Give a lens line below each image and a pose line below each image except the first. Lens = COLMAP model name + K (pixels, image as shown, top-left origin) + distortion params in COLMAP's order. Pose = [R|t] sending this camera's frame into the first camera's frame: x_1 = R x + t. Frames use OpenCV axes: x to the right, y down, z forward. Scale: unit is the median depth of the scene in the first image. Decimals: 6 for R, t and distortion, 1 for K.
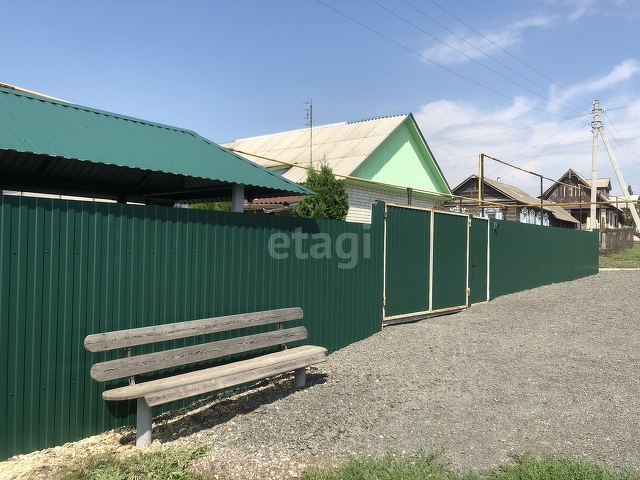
lens RADIAL K [[511.8, 0, 320.0], [0, 511.8, 240.0], [0, 0, 1]] dist [0.083350, -0.119481]
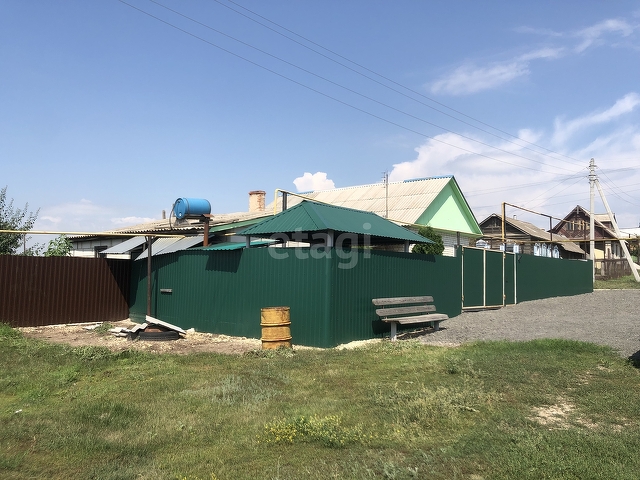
lens RADIAL K [[558.8, 0, 320.0], [0, 558.8, 240.0], [0, 0, 1]] dist [0.002549, -0.003945]
pose [[0.999970, -0.006760, 0.003653, -0.099547], [0.006966, 0.998186, -0.059793, 0.006732], [-0.003243, 0.059817, 0.998204, -0.257651]]
